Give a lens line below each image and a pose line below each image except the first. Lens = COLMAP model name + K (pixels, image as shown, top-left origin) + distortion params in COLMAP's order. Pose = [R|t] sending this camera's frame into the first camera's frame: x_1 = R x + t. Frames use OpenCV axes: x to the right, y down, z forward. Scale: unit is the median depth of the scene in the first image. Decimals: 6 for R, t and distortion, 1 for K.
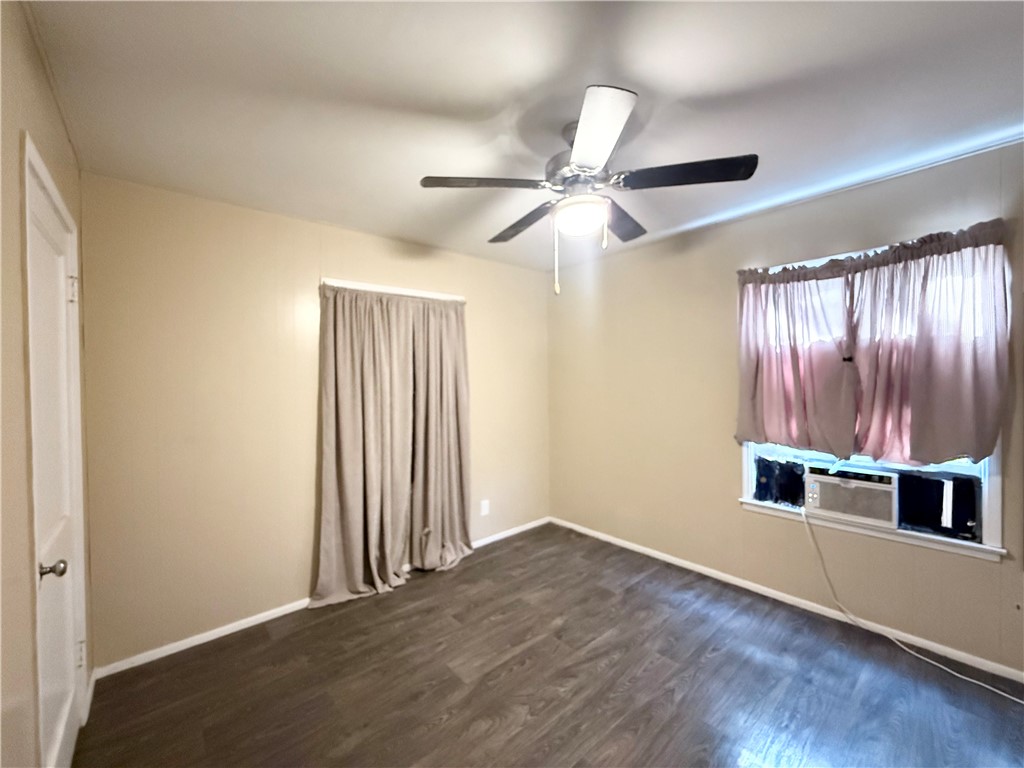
lens RADIAL K [[410.1, 0, 512.4], [0, 410.1, 390.0], [0, 0, 1]] dist [0.000739, 0.000329]
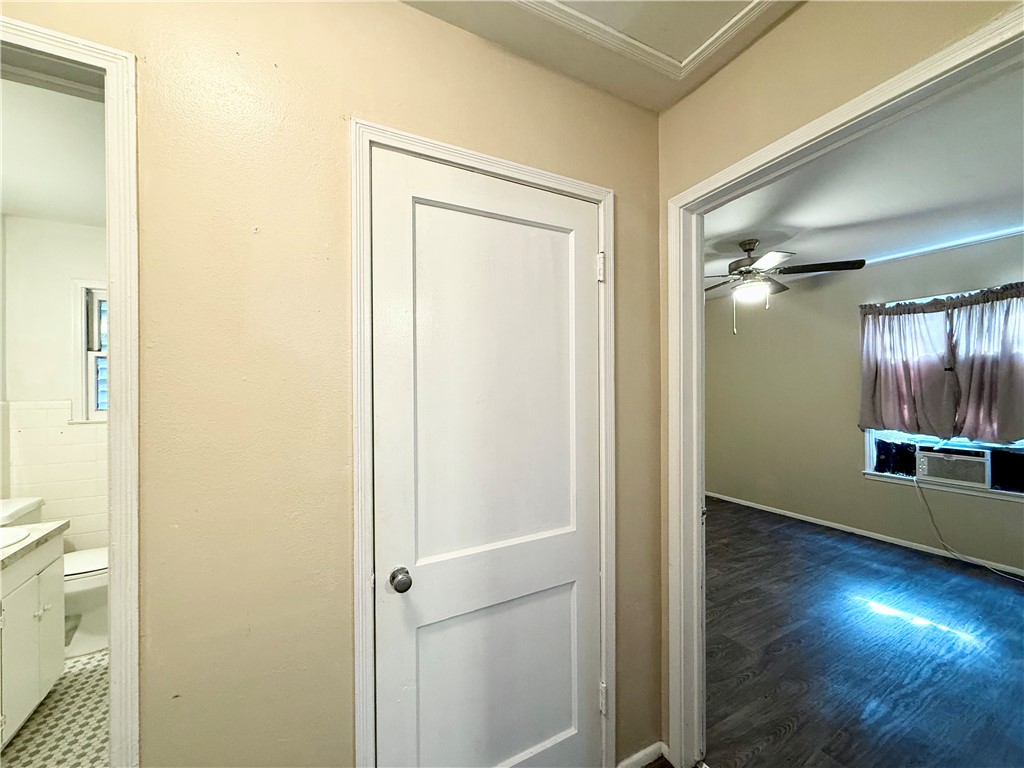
lens RADIAL K [[410.1, 0, 514.2], [0, 410.1, 389.4], [0, 0, 1]] dist [0.000739, 0.000329]
pose [[0.975172, 0.002301, -0.221436, -0.321885], [-0.004577, 0.999942, -0.009768, 0.015387], [0.221401, 0.010539, 0.975126, -0.692464]]
